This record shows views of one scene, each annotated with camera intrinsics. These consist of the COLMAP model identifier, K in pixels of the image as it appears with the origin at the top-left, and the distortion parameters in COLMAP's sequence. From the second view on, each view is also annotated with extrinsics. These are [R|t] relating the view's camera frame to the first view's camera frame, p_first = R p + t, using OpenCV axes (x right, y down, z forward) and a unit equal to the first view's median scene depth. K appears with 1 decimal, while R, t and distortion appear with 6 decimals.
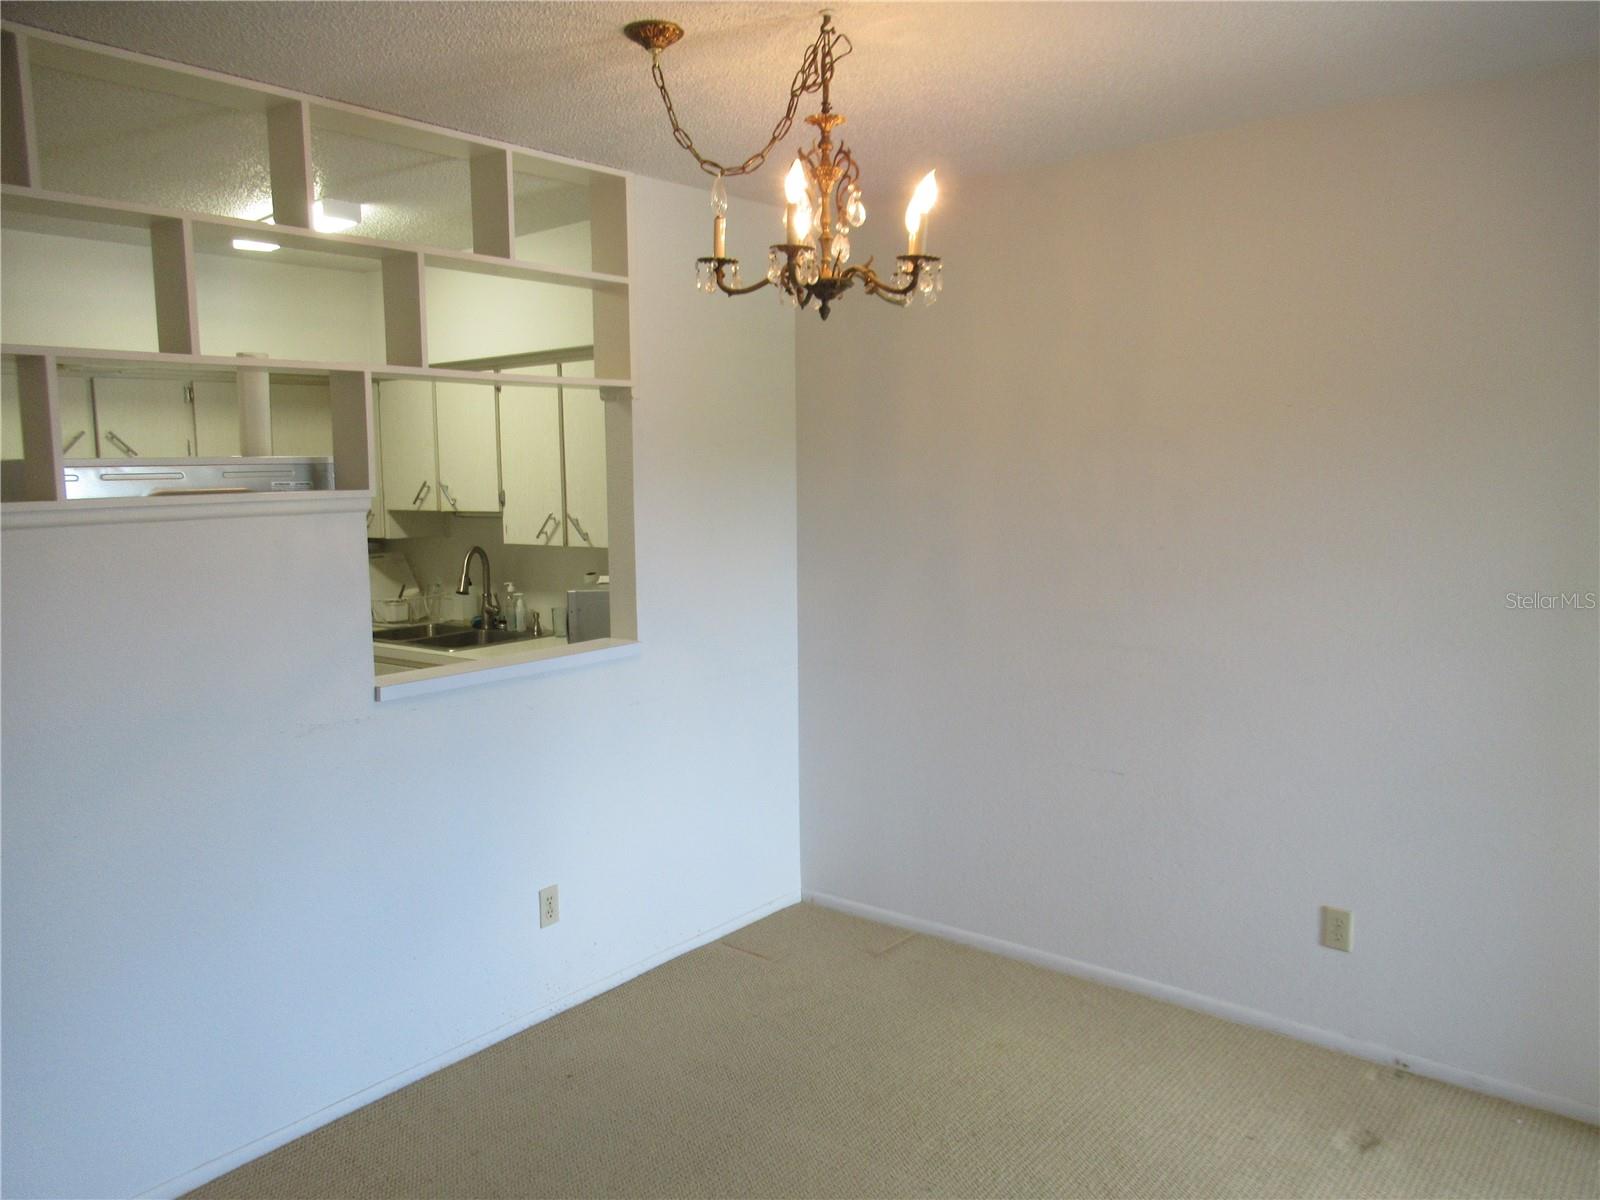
lens RADIAL K [[1228.0, 0, 823.7], [0, 1228.0, 607.2], [0, 0, 1]] dist [0.040072, 0.002925]
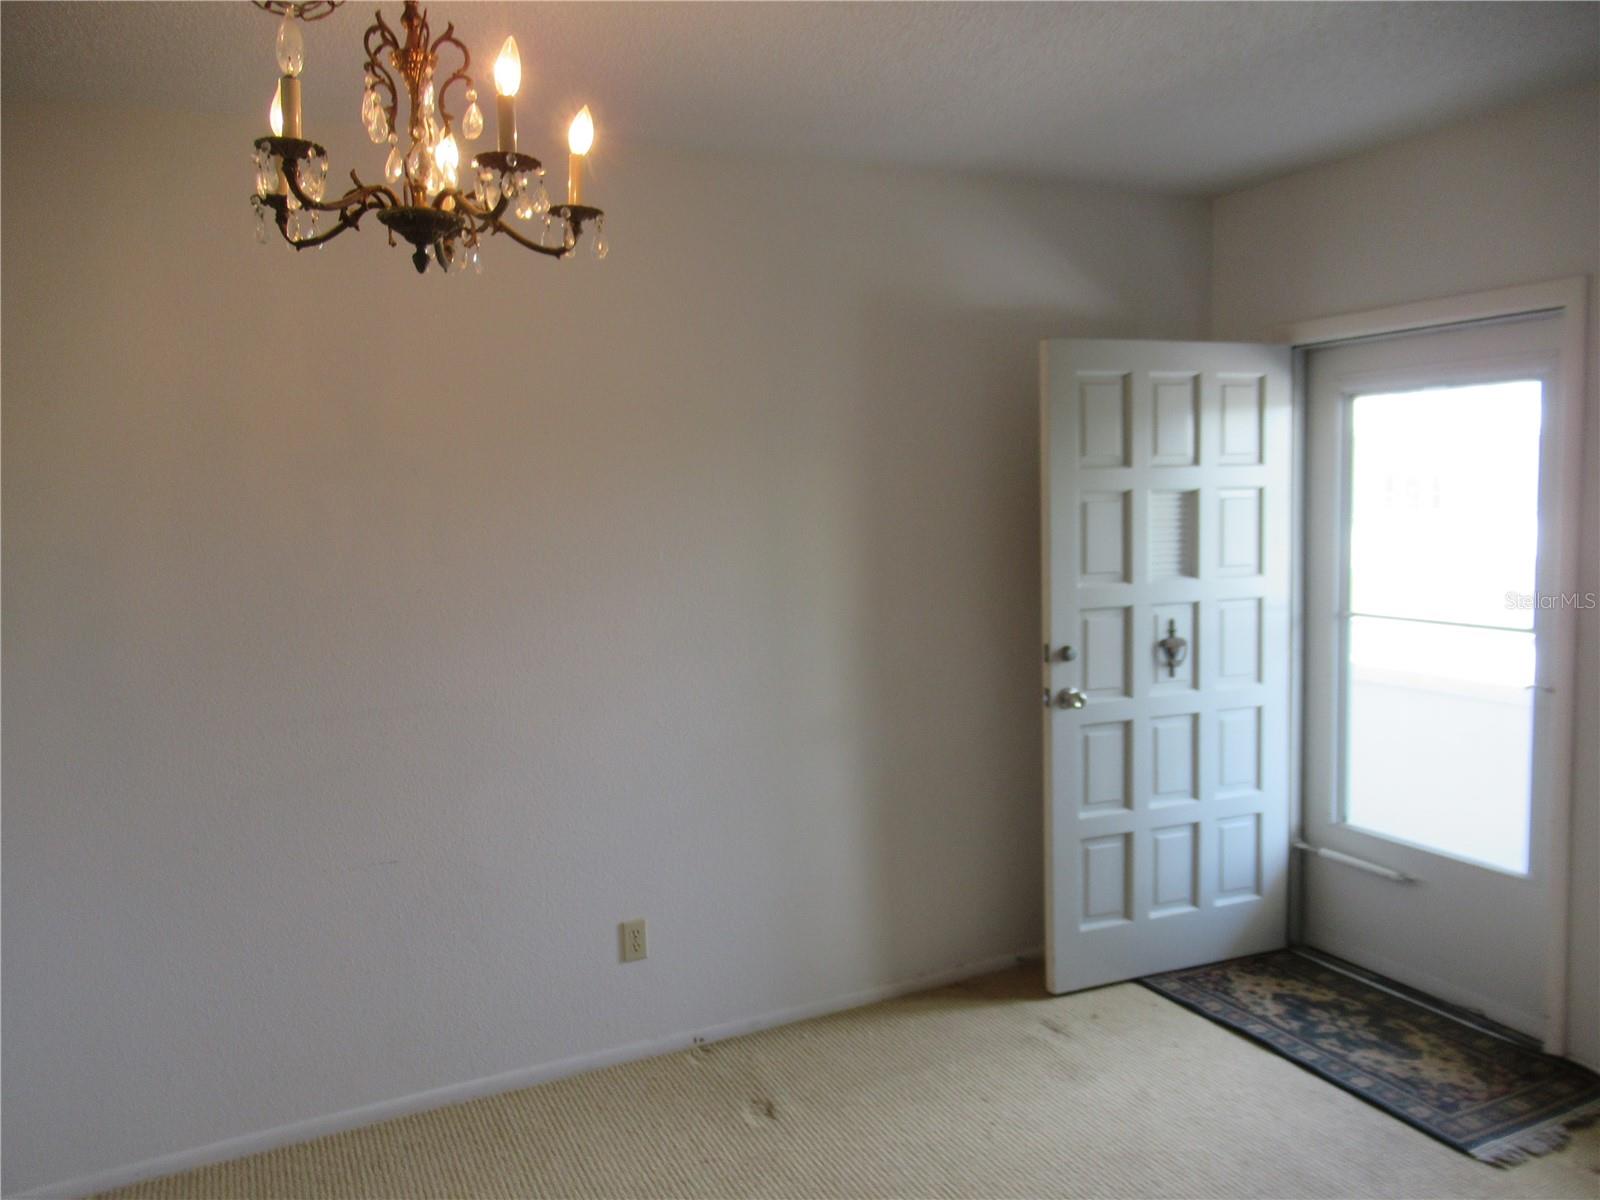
lens RADIAL K [[1228.0, 0, 823.7], [0, 1228.0, 607.2], [0, 0, 1]] dist [0.040072, 0.002925]
pose [[0.453314, -0.098259, 0.885918, -0.400199], [0.140242, 0.989389, 0.037975, -0.030324], [-0.880249, 0.107028, 0.462284, 0.370942]]
